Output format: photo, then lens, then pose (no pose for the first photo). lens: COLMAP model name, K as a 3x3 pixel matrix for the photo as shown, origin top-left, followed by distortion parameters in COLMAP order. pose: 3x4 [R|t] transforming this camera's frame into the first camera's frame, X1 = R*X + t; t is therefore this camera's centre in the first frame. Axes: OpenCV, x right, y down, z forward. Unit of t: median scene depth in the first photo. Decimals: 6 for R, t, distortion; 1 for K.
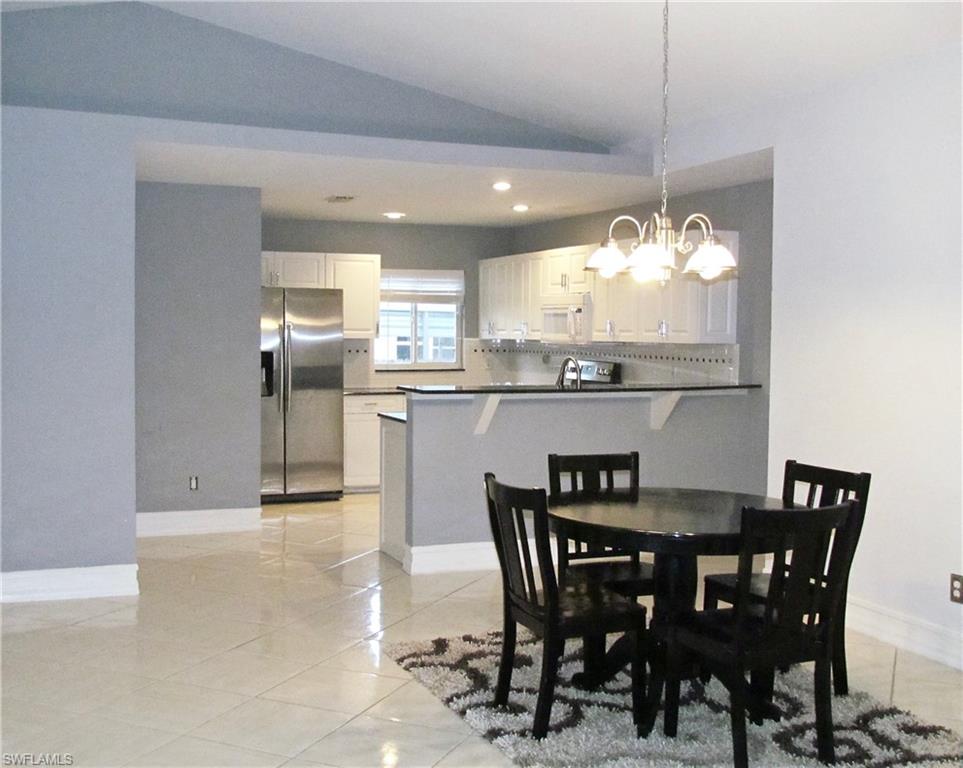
lens RADIAL K [[1116.2, 0, 481.5], [0, 1116.2, 384.0], [0, 0, 1]] dist [0.003206, 0.000269]
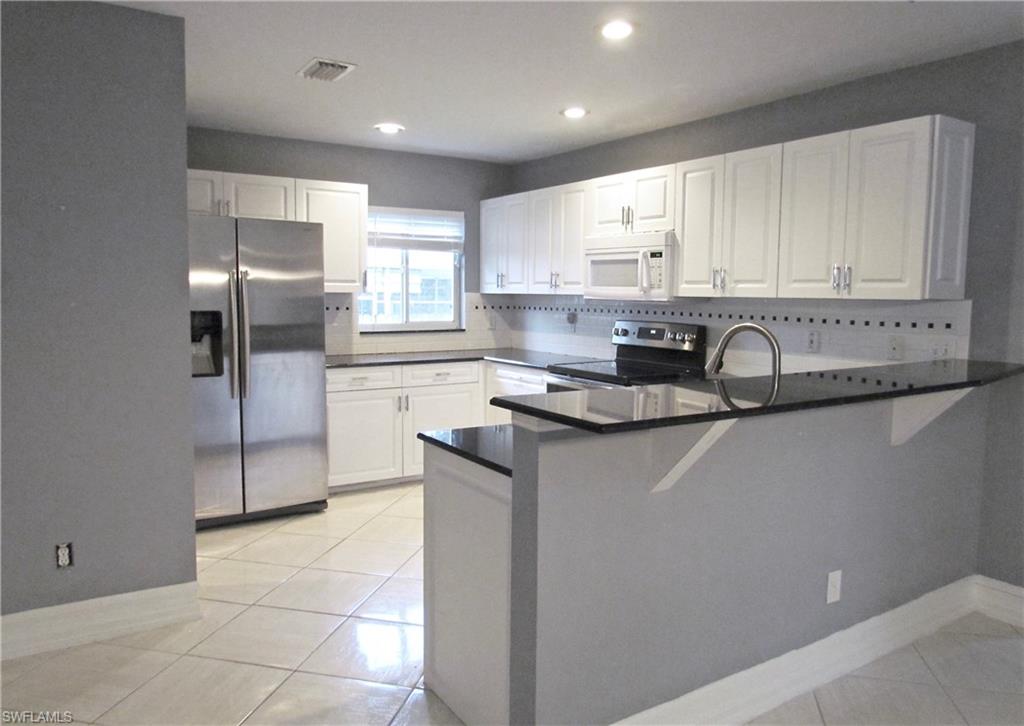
lens RADIAL K [[730.4, 0, 531.2], [0, 730.4, 360.1], [0, 0, 1]] dist [-0.033262, 0.001186]
pose [[0.982115, -0.013915, 0.187769, -0.075985], [0.005168, 0.998882, 0.046993, -0.017049], [-0.188213, -0.045182, 0.981088, 0.477646]]
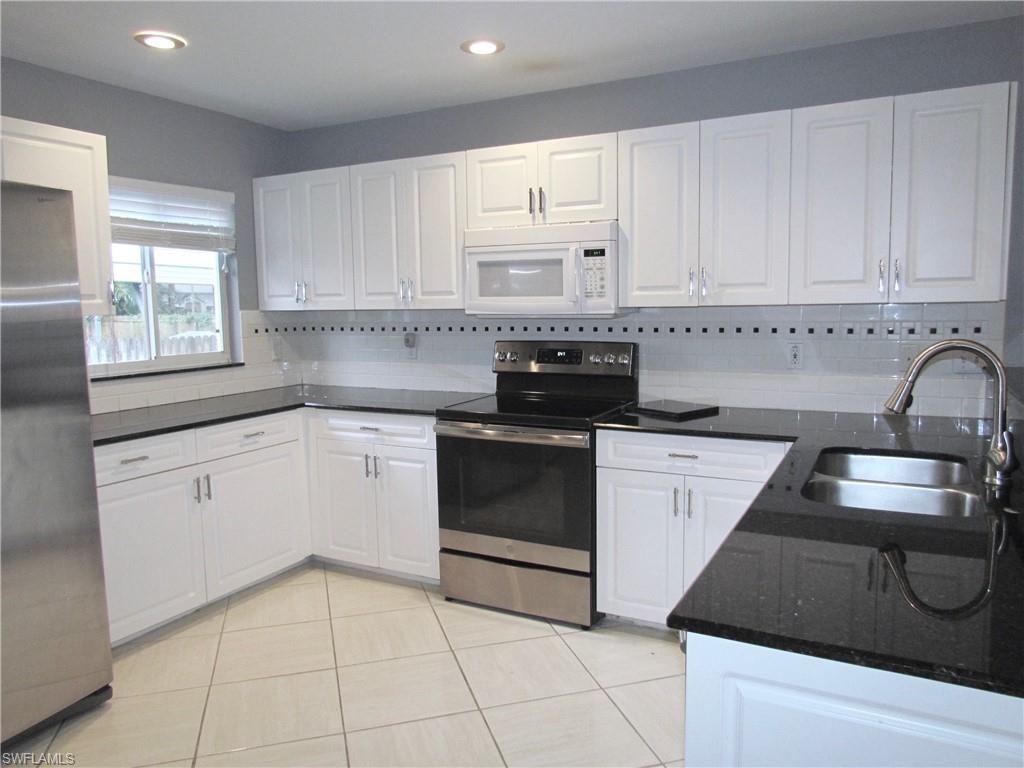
lens RADIAL K [[717.0, 0, 512.0], [0, 717.0, 384.0], [0, 0, 1]] dist [-0.004009, -0.005543]
pose [[0.772994, -0.087870, 0.628299, -0.156551], [0.049796, 0.995710, 0.077990, -0.026865], [-0.632456, -0.028999, 0.774053, 0.661802]]
